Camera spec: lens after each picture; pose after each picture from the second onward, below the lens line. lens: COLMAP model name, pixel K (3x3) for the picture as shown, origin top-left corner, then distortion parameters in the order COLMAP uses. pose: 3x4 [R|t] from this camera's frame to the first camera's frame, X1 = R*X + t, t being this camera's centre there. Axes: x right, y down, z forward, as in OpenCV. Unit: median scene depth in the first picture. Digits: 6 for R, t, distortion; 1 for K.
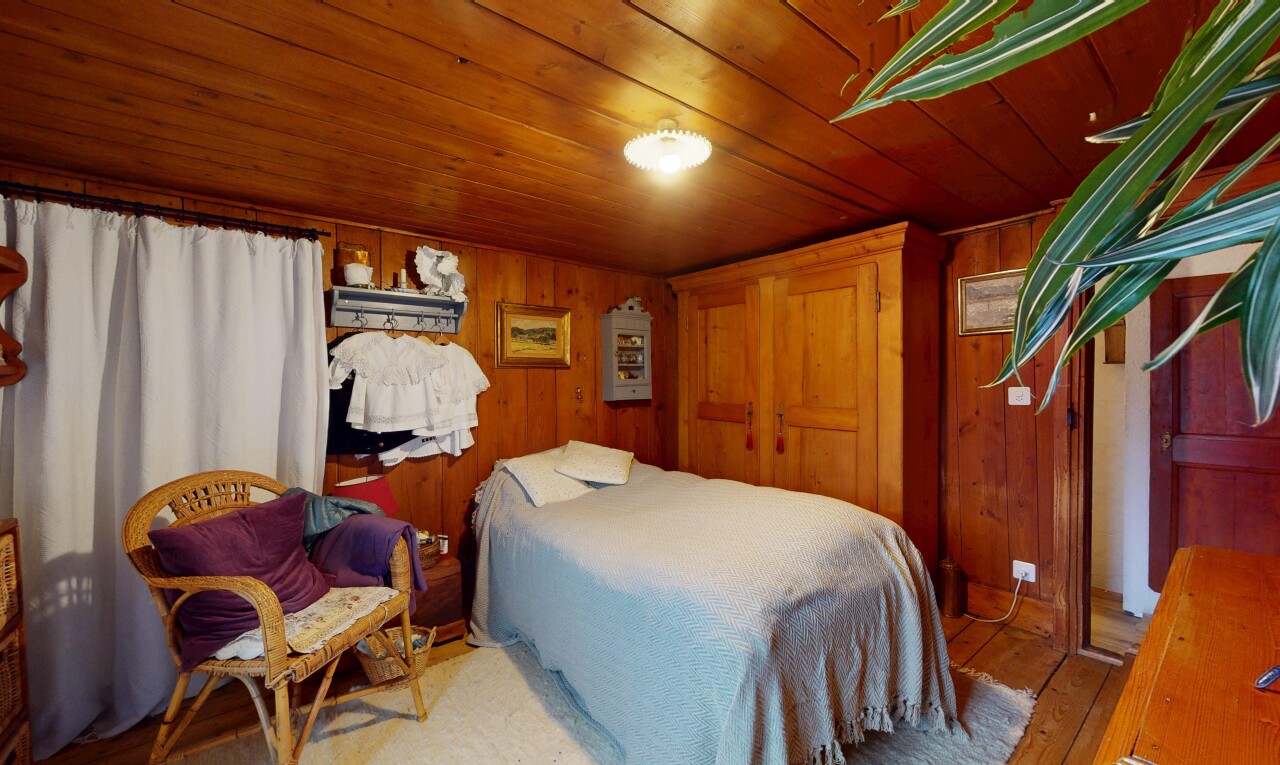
lens RADIAL K [[495.4, 0, 640.0], [0, 495.4, 382.5], [0, 0, 1]] dist [0.000058, 0.000024]
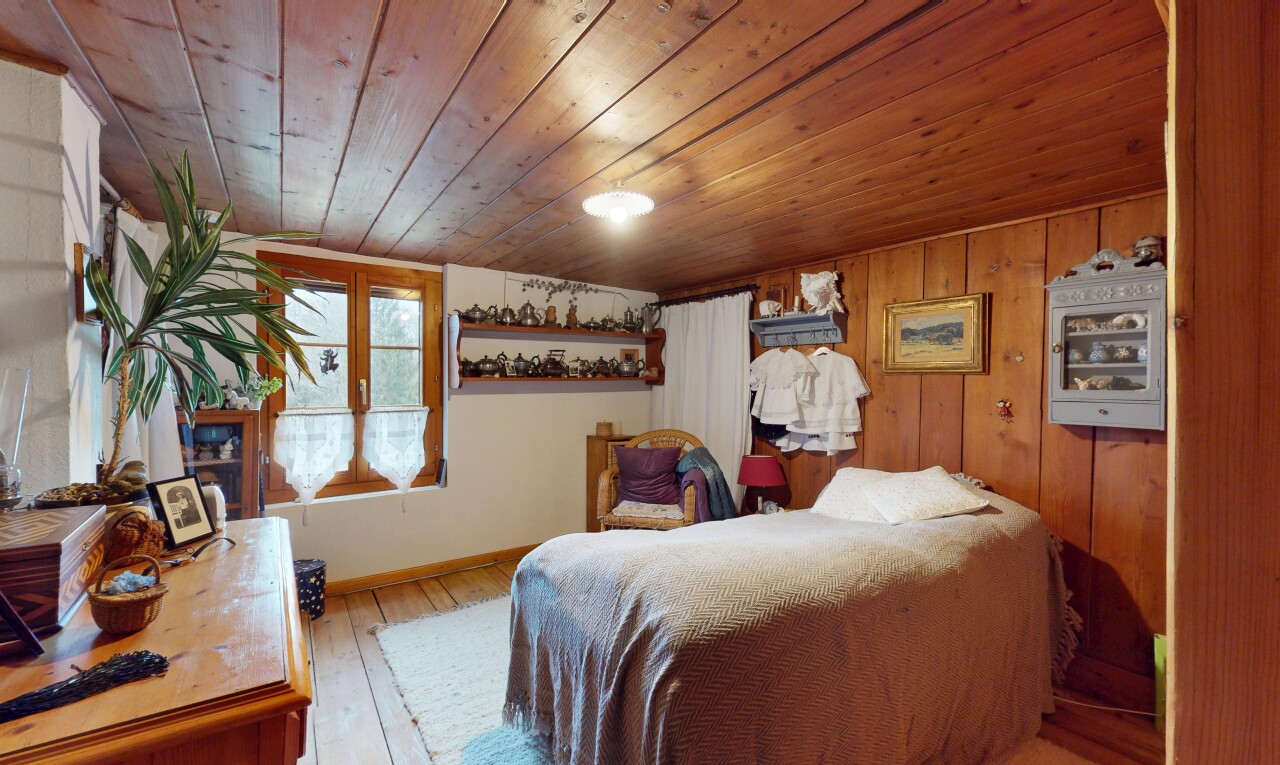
lens RADIAL K [[495.4, 0, 640.0], [0, 495.4, 382.5], [0, 0, 1]] dist [0.000058, 0.000024]
pose [[-0.045714, 0.009413, -0.998910, 0.743245], [-0.016996, 0.999804, 0.010199, -0.017052], [0.998810, 0.017444, -0.045545, 0.634320]]
